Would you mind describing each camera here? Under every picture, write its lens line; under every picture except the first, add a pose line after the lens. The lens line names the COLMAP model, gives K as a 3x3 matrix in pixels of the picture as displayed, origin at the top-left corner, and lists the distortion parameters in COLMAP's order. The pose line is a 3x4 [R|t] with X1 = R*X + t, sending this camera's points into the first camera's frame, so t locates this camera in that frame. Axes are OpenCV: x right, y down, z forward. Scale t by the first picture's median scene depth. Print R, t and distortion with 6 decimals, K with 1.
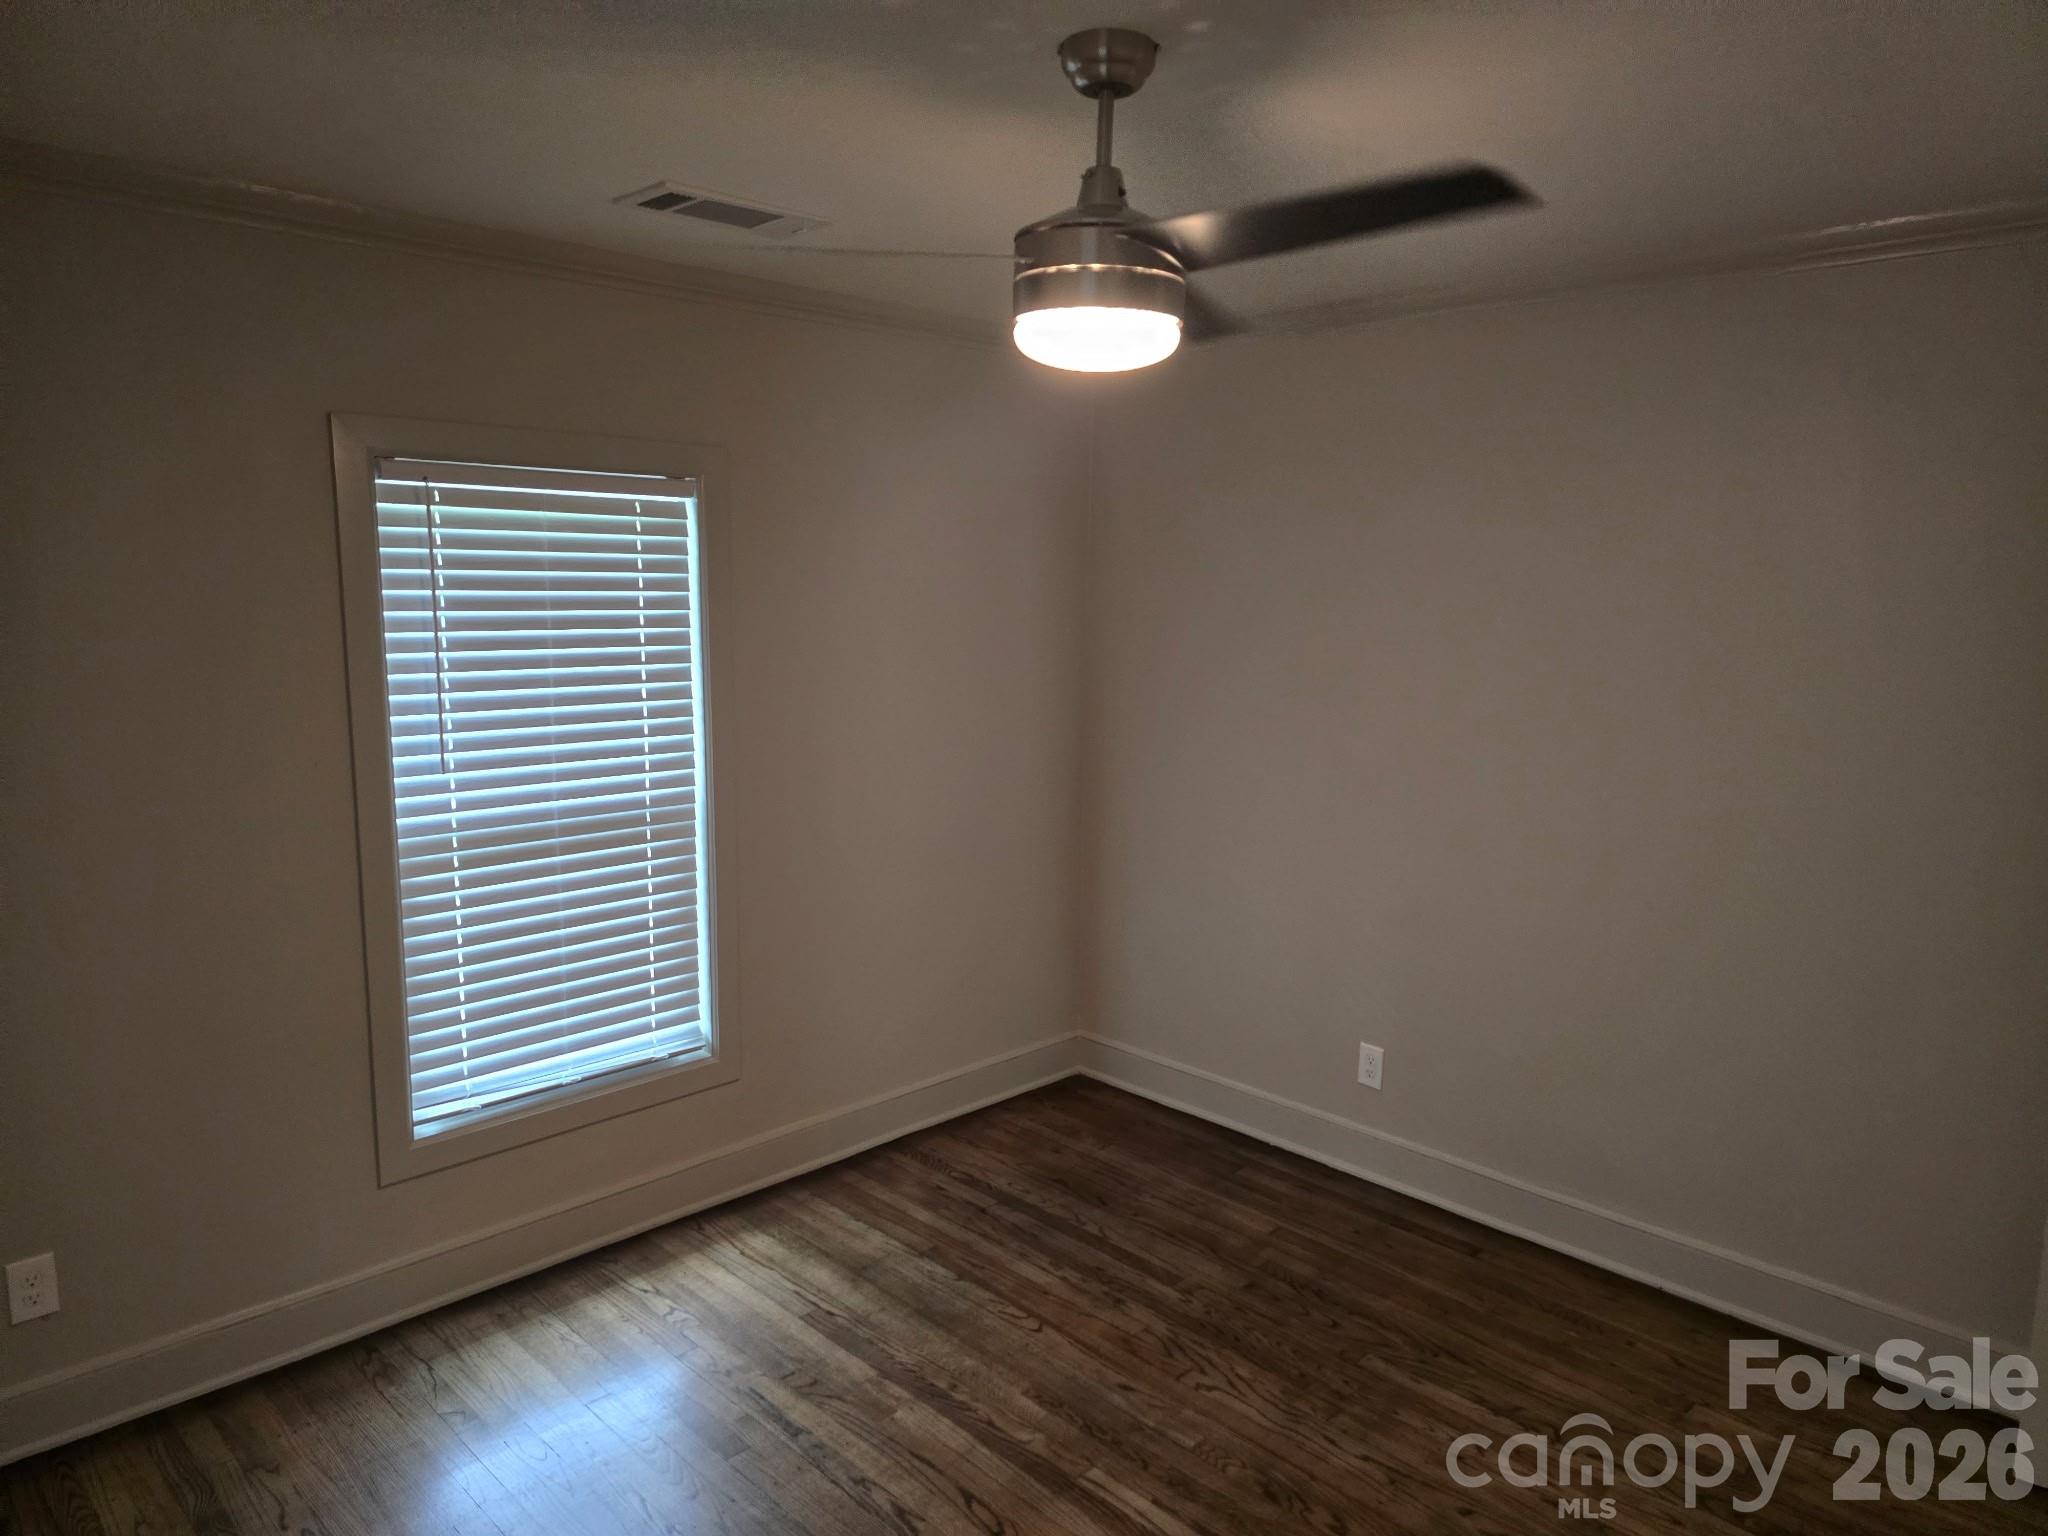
lens RADIAL K [[1362.7, 0, 1008.2], [0, 1362.7, 772.6], [0, 0, 1]] dist [0.060555, -0.052016]
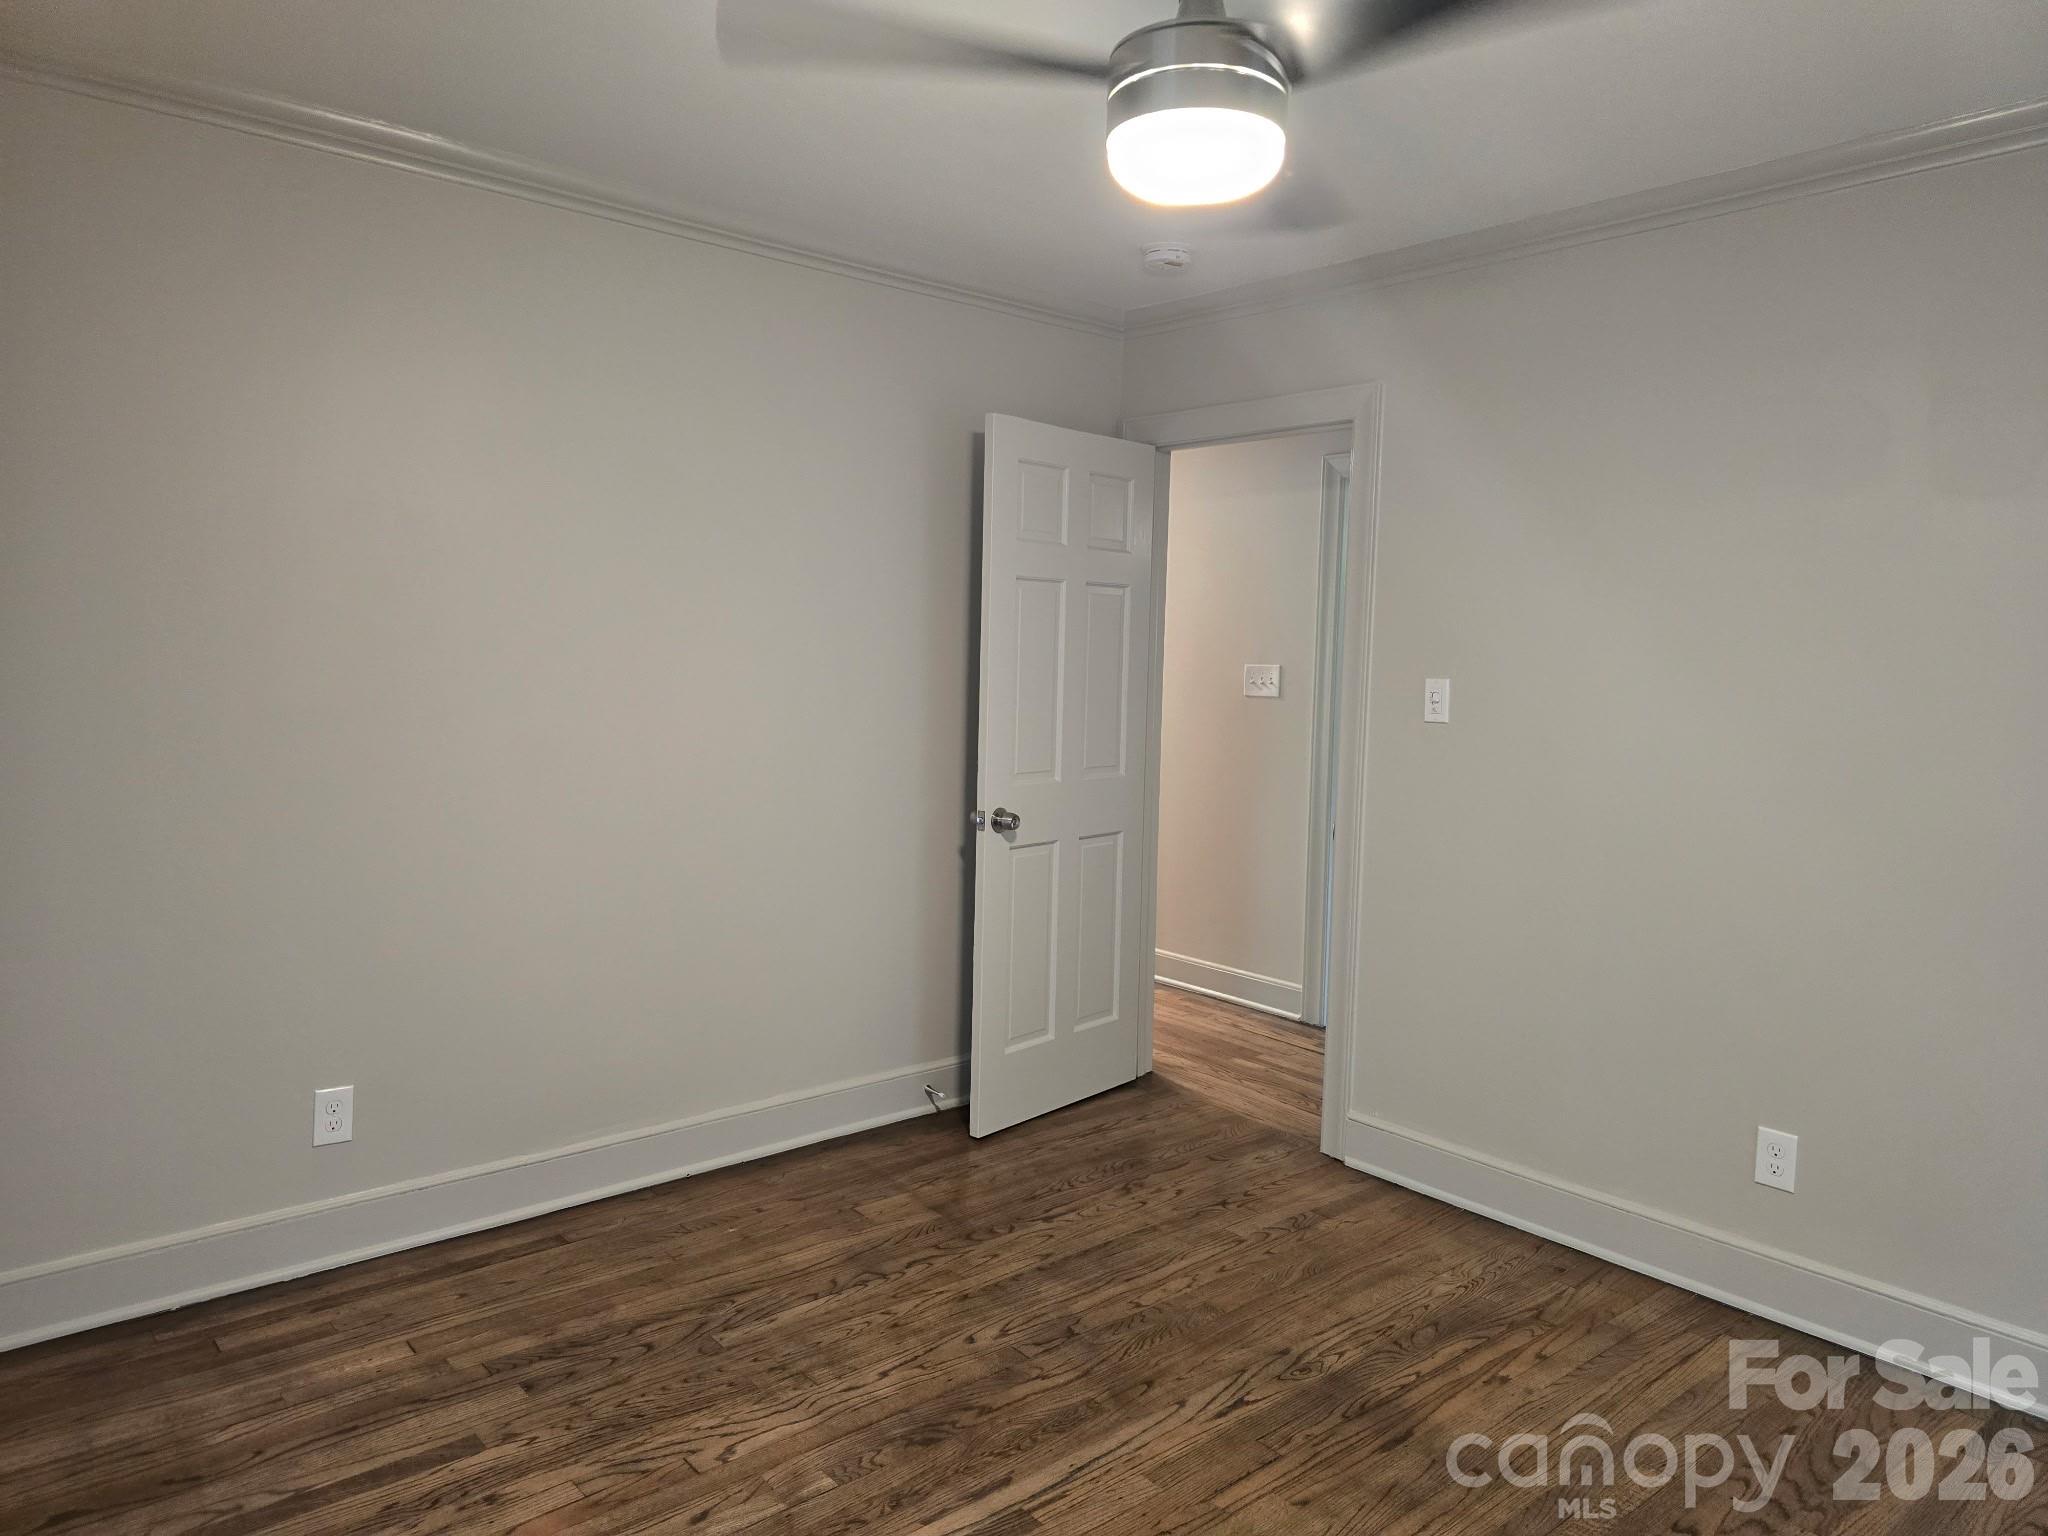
lens RADIAL K [[1362.7, 0, 1008.2], [0, 1362.7, 772.6], [0, 0, 1]] dist [0.060555, -0.052016]
pose [[0.073179, -0.105069, 0.991769, -0.520392], [0.120668, 0.988062, 0.095773, -0.005313], [-0.989992, 0.112666, 0.084984, 0.621080]]
